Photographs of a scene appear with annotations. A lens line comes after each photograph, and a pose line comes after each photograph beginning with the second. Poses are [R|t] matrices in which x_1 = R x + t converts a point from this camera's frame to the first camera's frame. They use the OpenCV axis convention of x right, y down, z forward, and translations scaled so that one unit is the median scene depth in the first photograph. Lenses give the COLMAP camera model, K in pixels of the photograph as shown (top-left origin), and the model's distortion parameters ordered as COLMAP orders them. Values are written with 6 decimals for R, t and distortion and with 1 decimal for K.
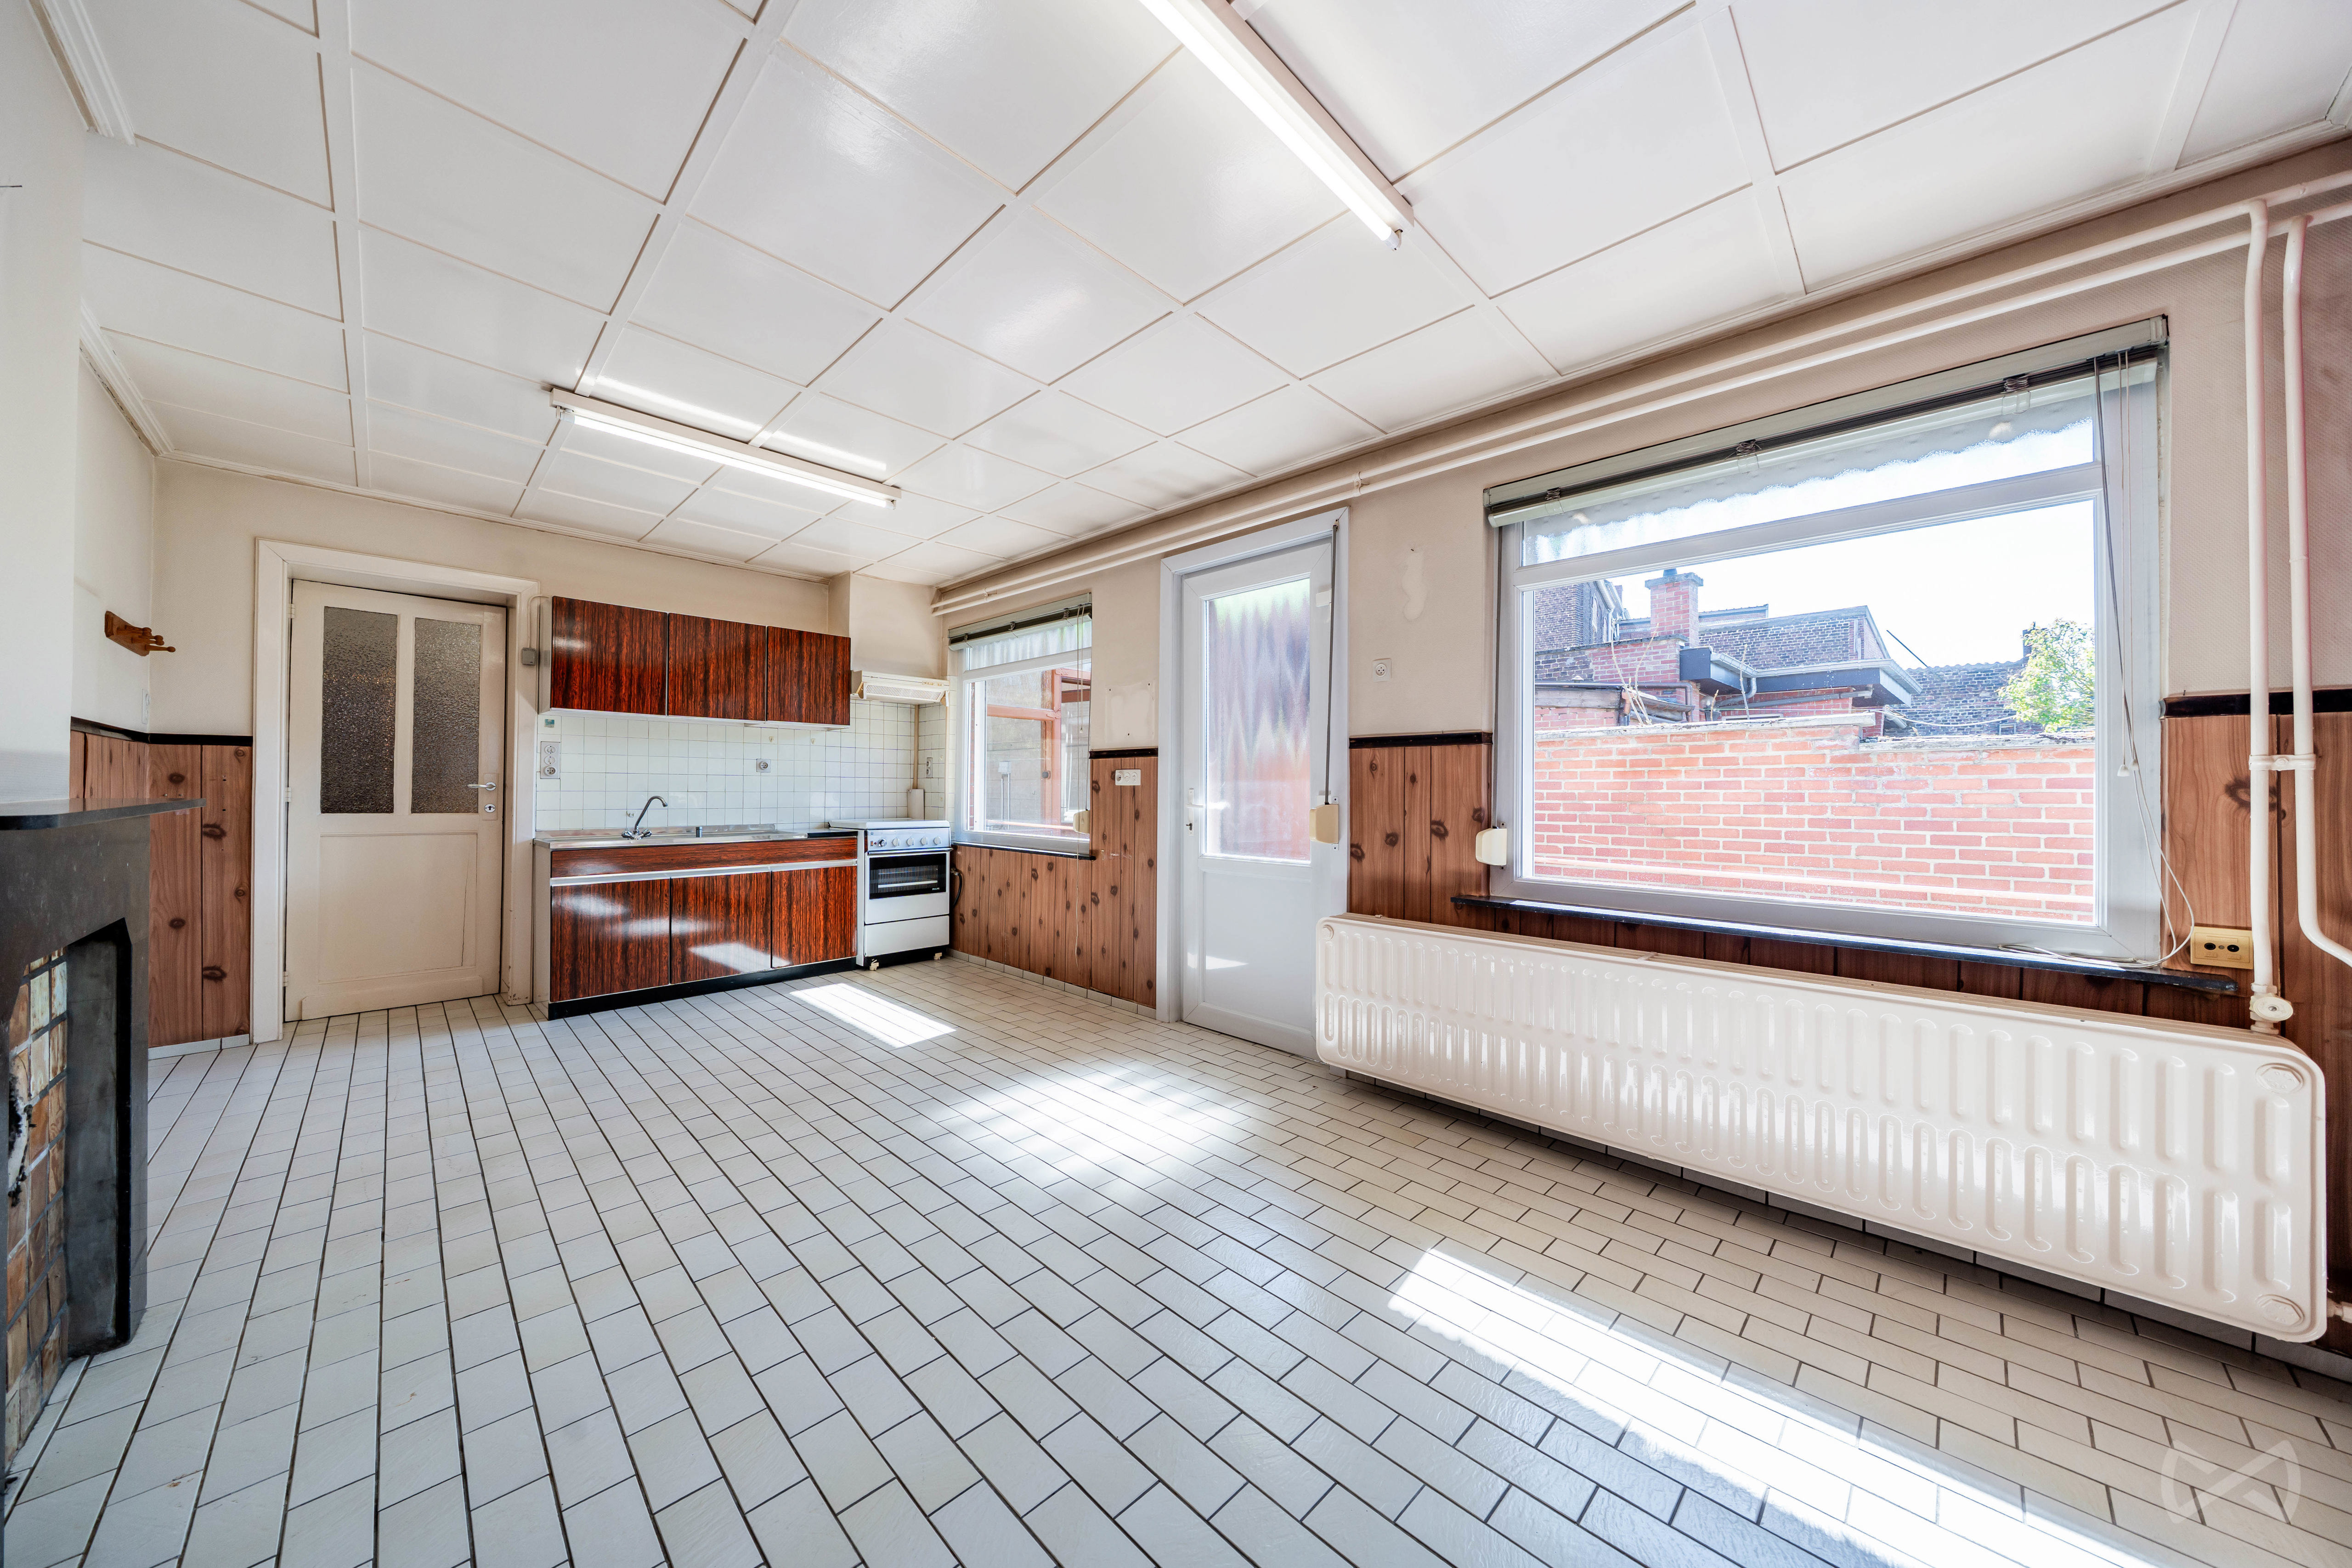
lens RADIAL K [[793.3, 0, 1169.0], [0, 793.3, 786.8], [0, 0, 1]] dist [-0.005539, -0.000085]
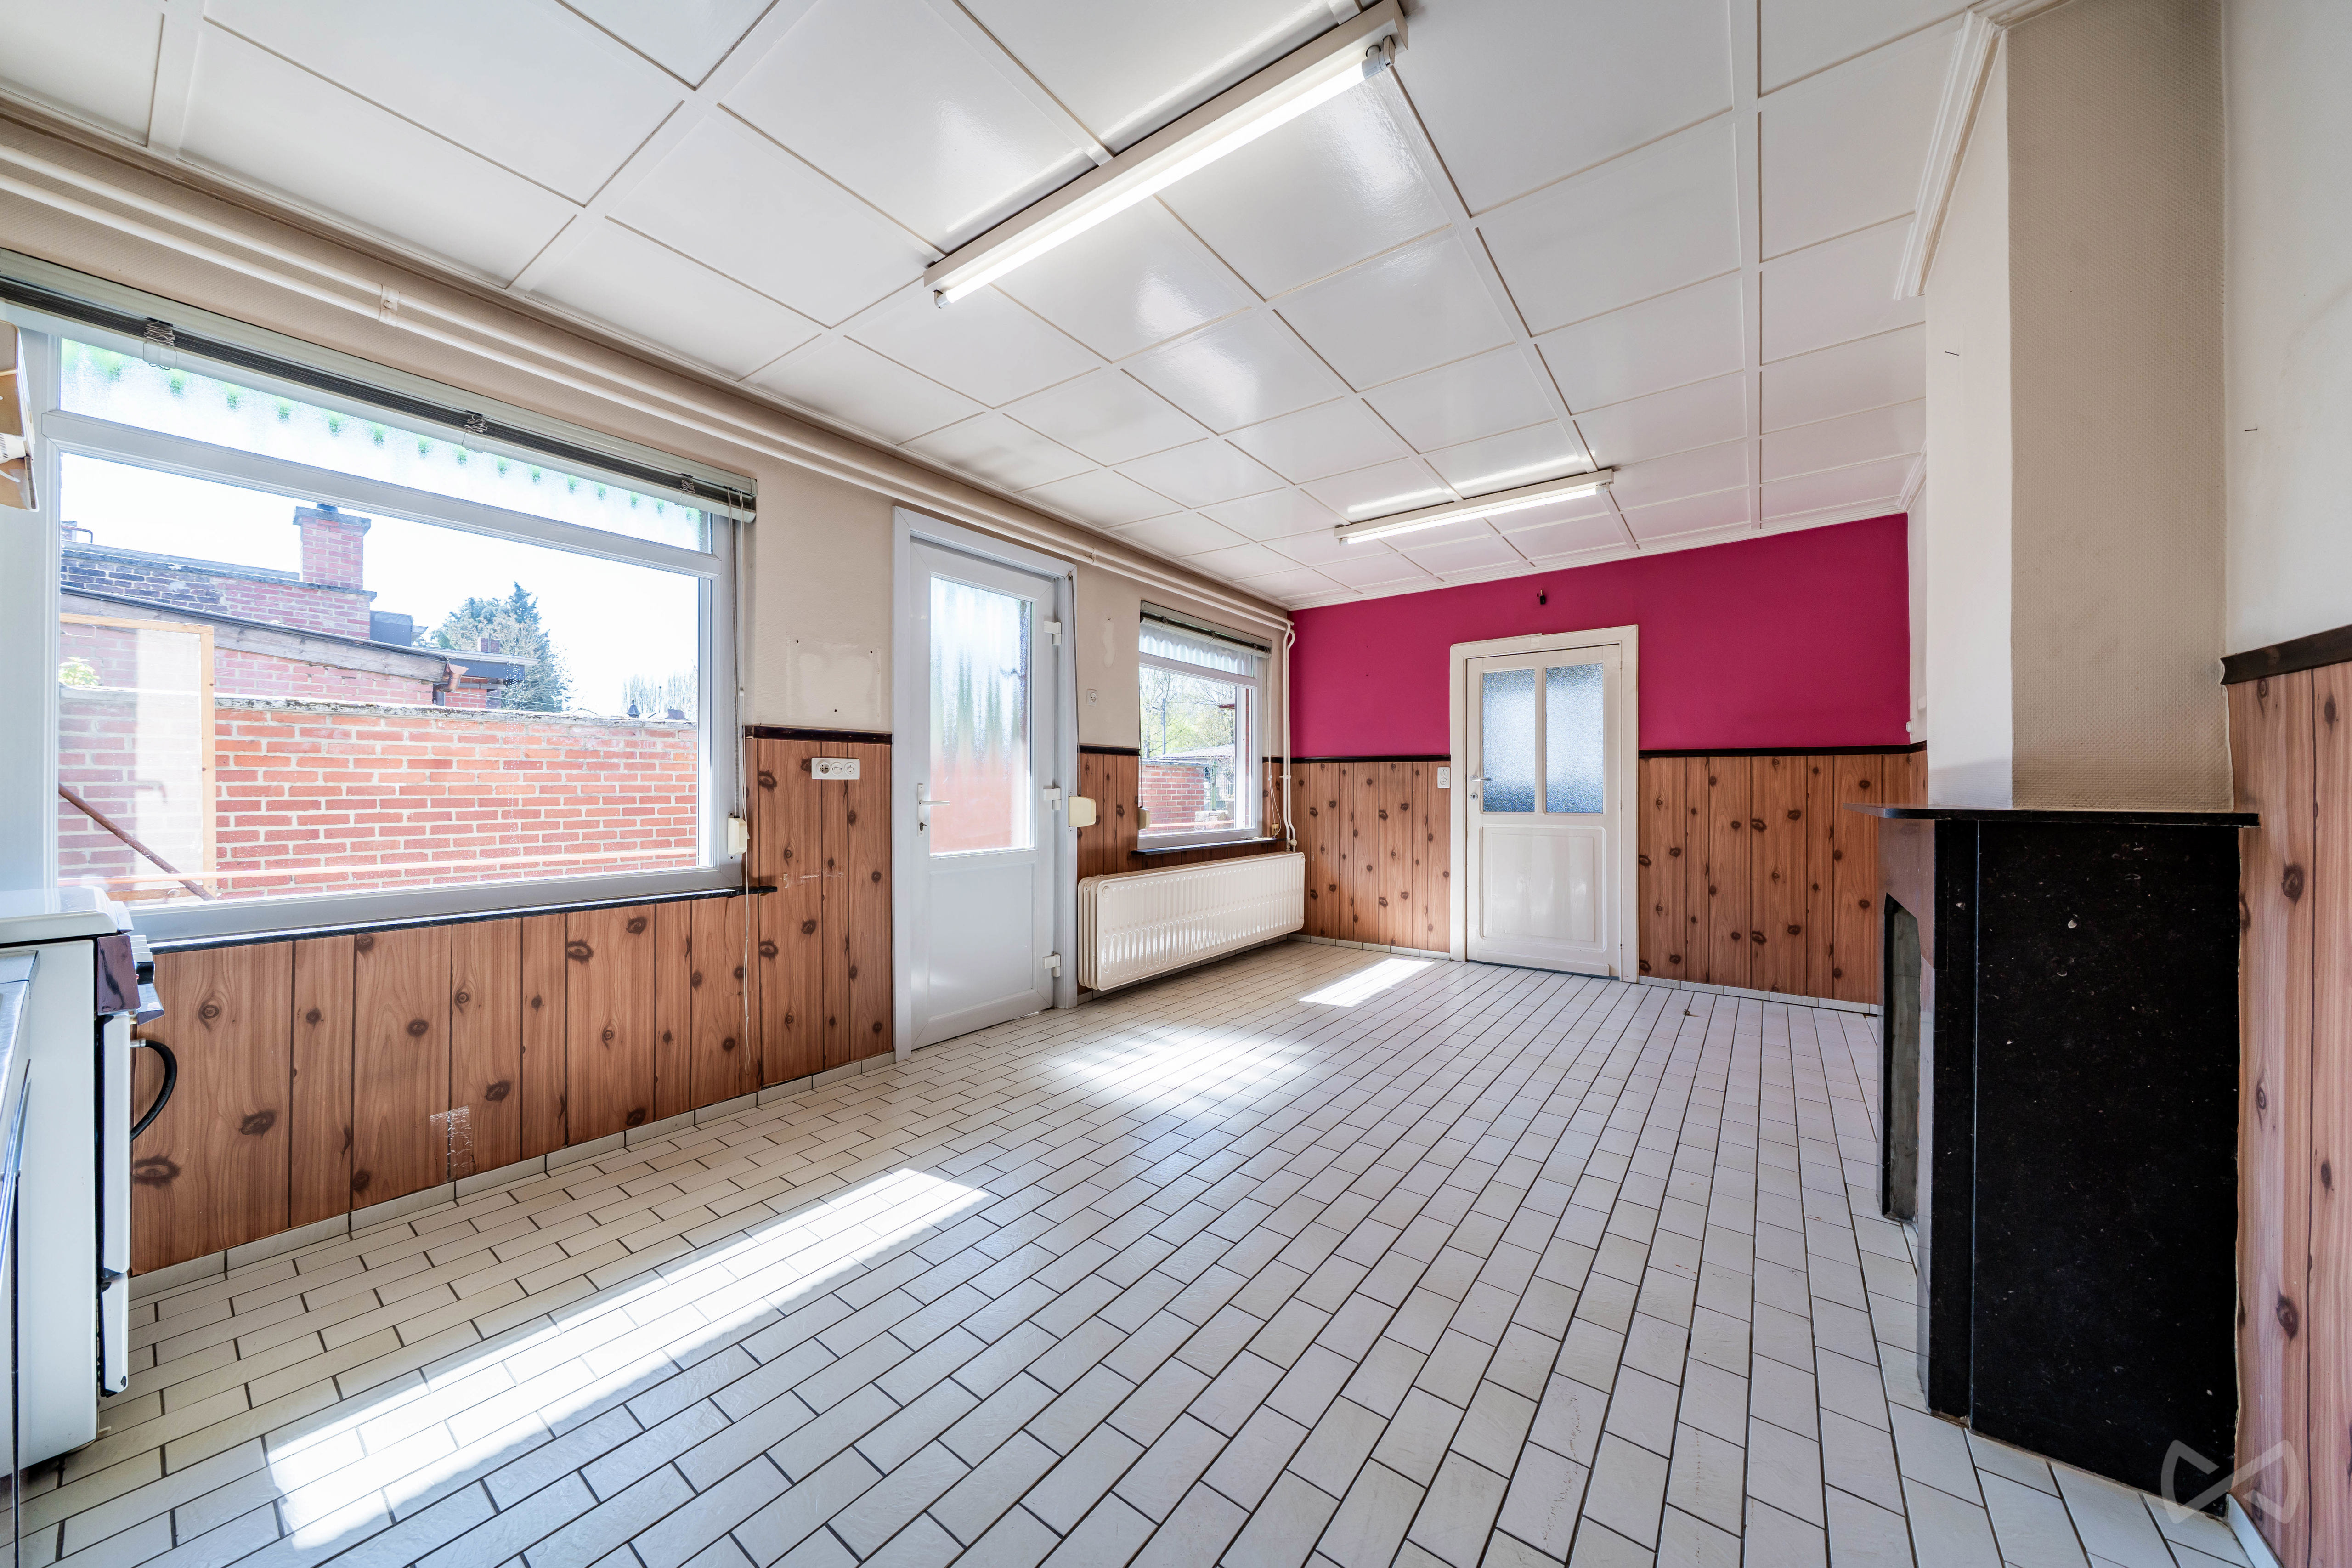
lens RADIAL K [[793.3, 0, 1169.0], [0, 793.3, 786.8], [0, 0, 1]] dist [-0.005539, -0.000085]
pose [[-0.146038, -0.009199, 0.989236, -0.924016], [-0.007956, 0.999935, 0.008124, -0.003762], [-0.989247, -0.006684, -0.146102, 0.888075]]
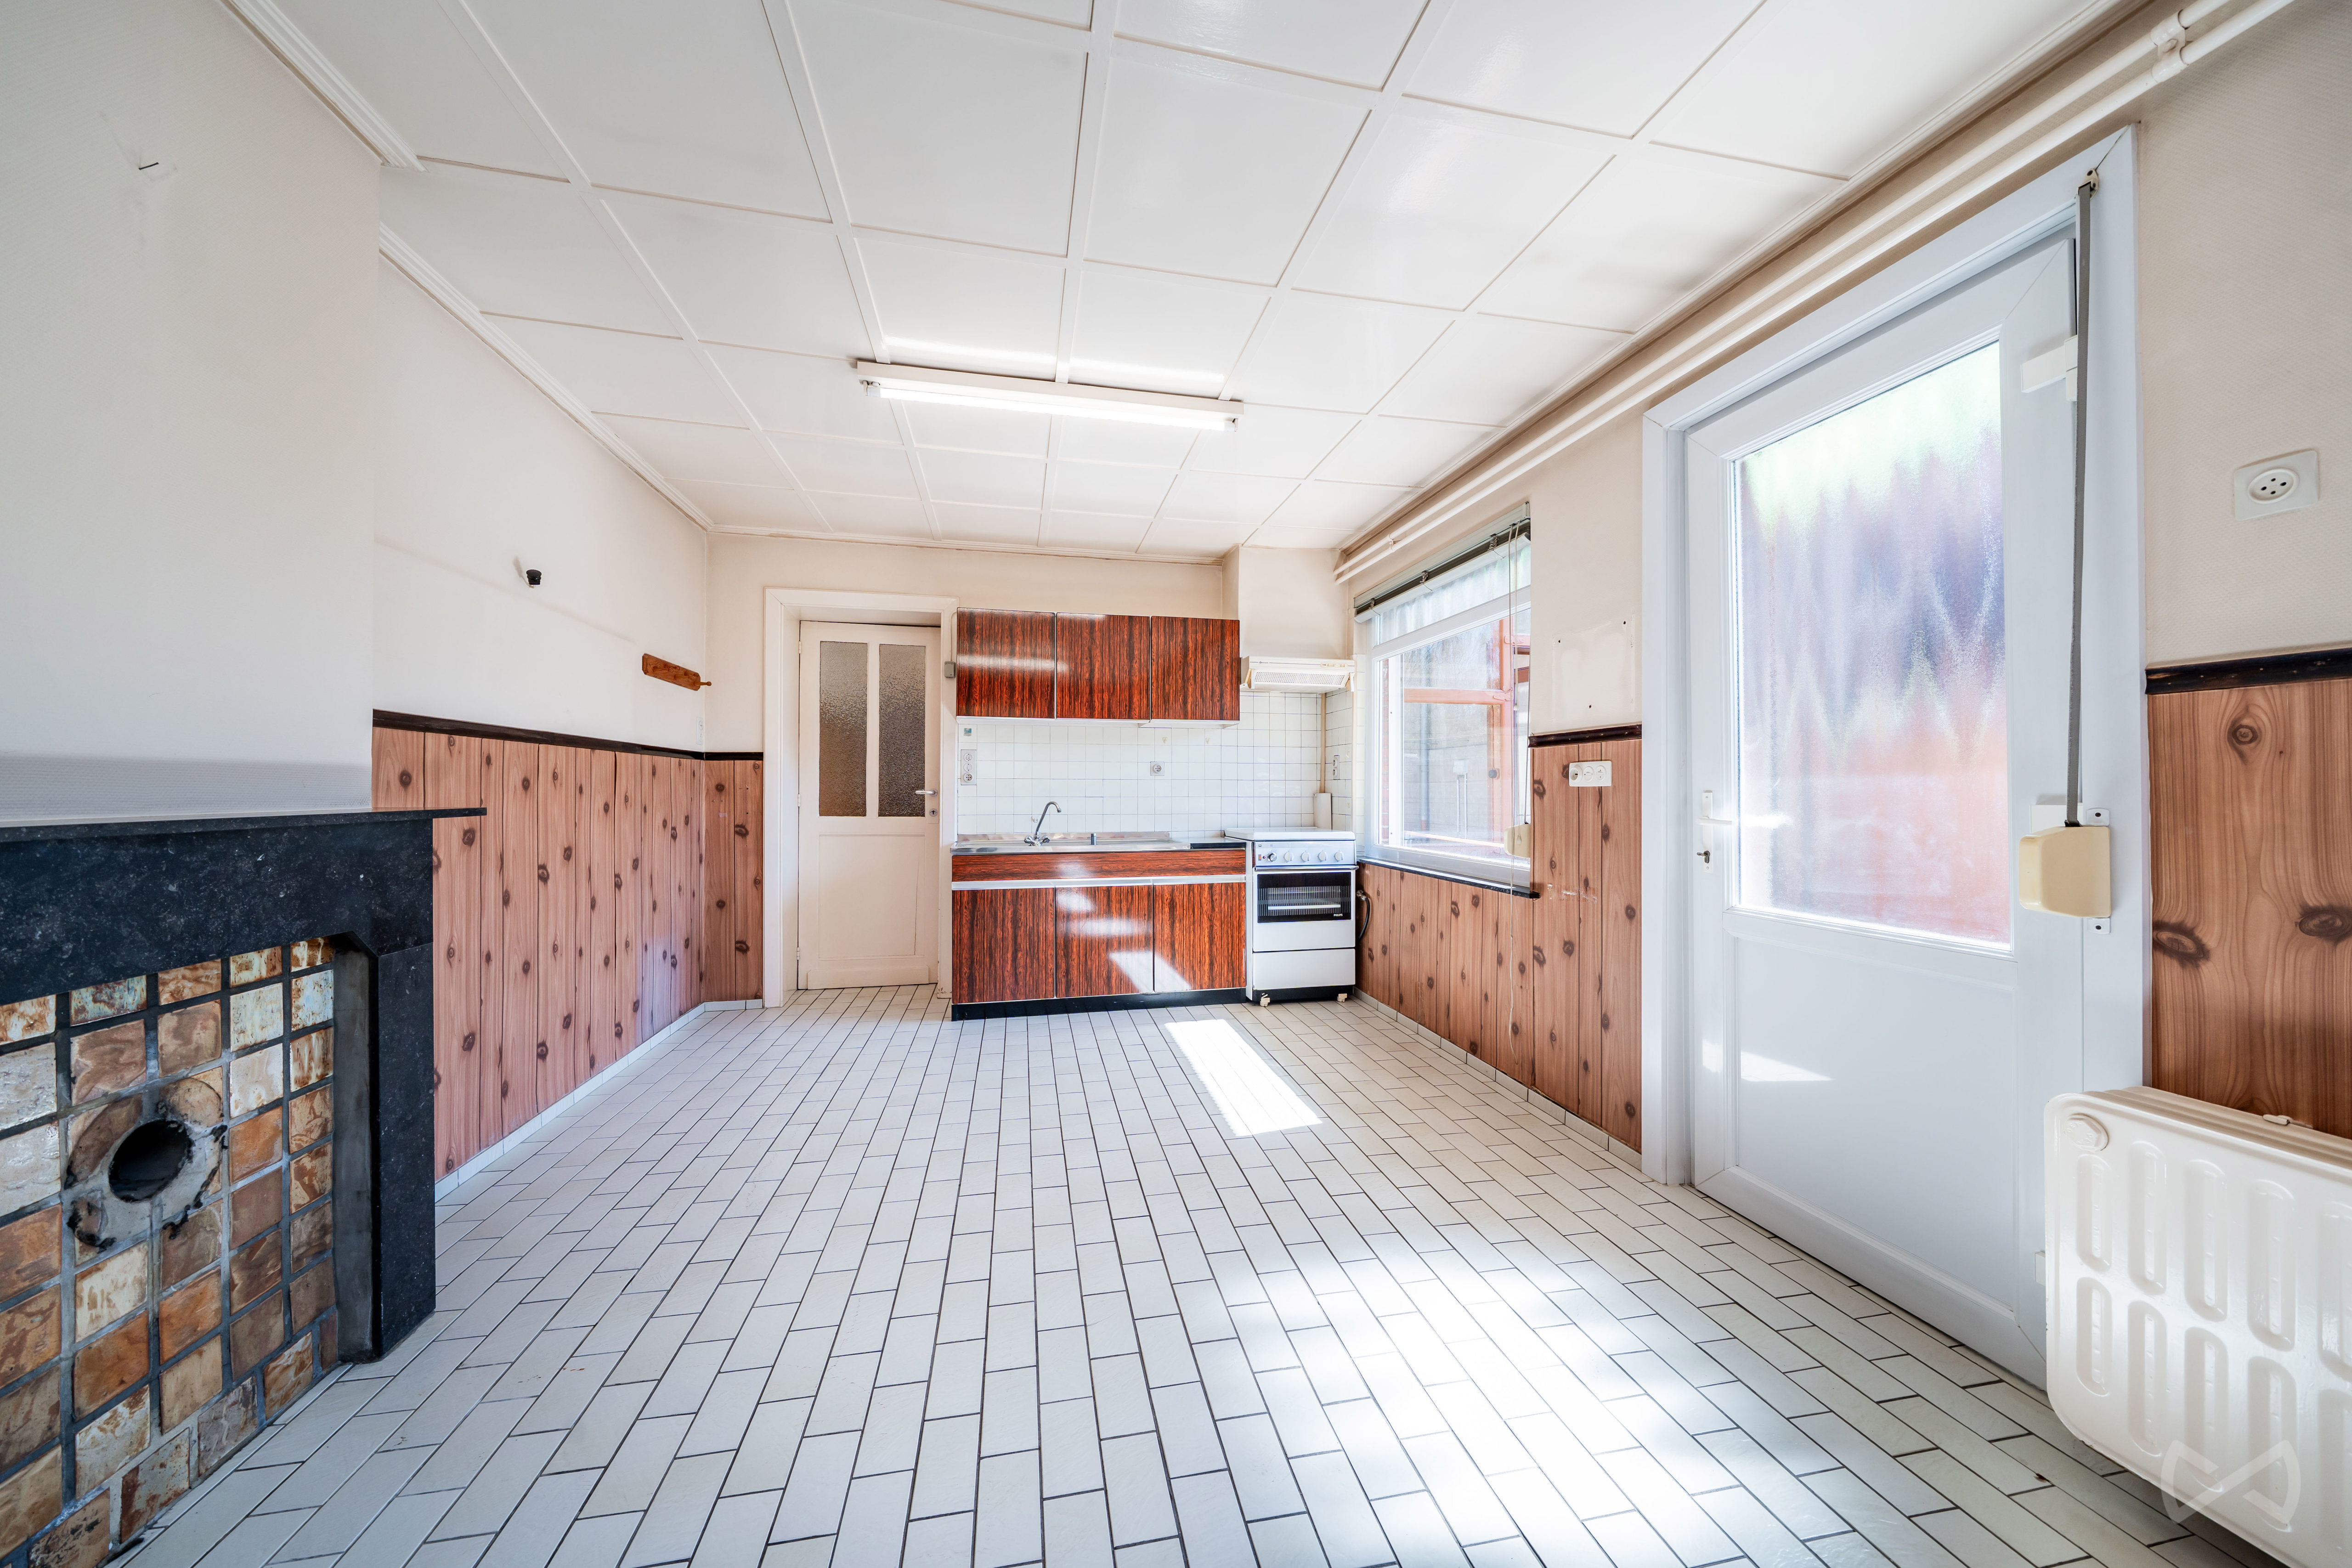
lens RADIAL K [[793.3, 0, 1169.0], [0, 793.3, 786.8], [0, 0, 1]] dist [-0.005539, -0.000085]
pose [[0.830362, -0.008558, -0.557159, 0.024513], [0.006541, 0.999963, -0.005613, -0.000244], [0.557186, 0.001016, 0.830387, 0.313159]]
